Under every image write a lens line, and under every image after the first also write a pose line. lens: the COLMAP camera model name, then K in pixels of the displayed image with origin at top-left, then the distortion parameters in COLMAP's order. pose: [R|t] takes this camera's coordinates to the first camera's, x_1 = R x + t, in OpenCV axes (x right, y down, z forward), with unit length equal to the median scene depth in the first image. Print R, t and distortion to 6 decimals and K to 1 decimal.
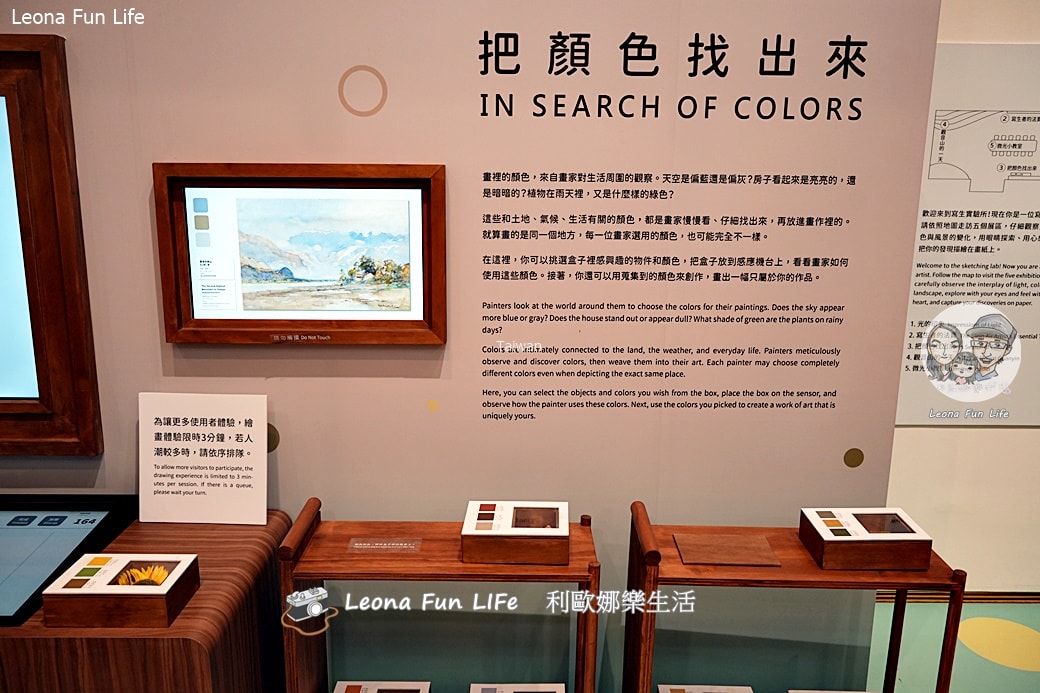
lens RADIAL K [[829.1, 0, 520.8], [0, 829.1, 344.5], [0, 0, 1]] dist [0.004382, 0.004791]
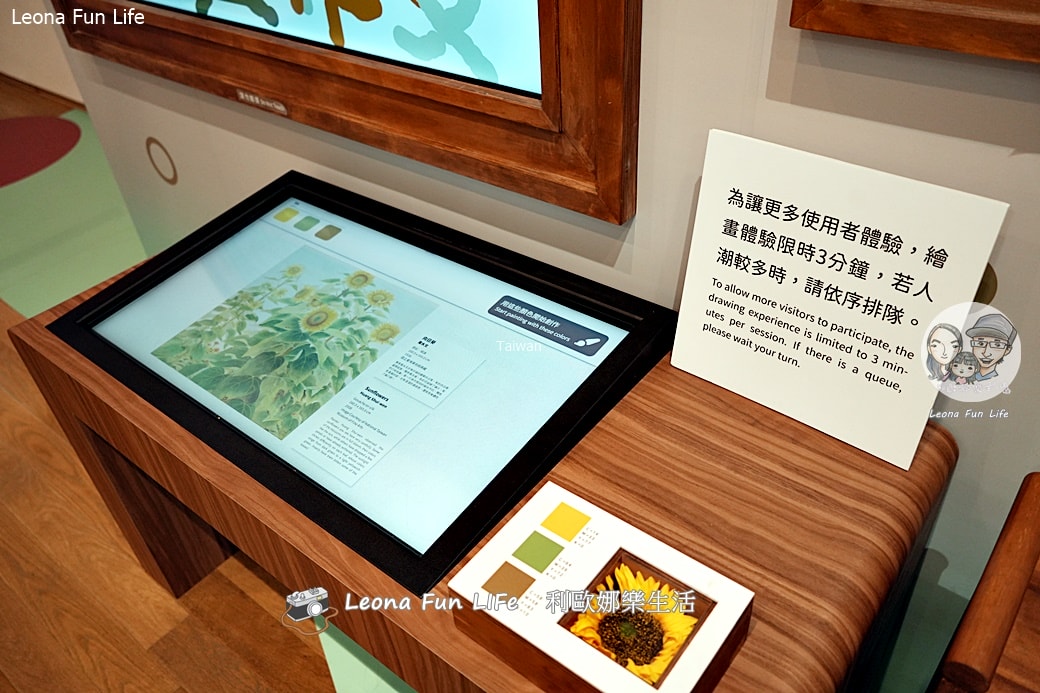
lens RADIAL K [[829.1, 0, 521.2], [0, 829.1, 347.0], [0, 0, 1]] dist [0.004382, 0.004791]
pose [[0.781350, 0.338976, -0.524010, -0.256229], [-0.065957, 0.879785, 0.470774, -0.046767], [0.620597, -0.333277, 0.709778, 0.560209]]
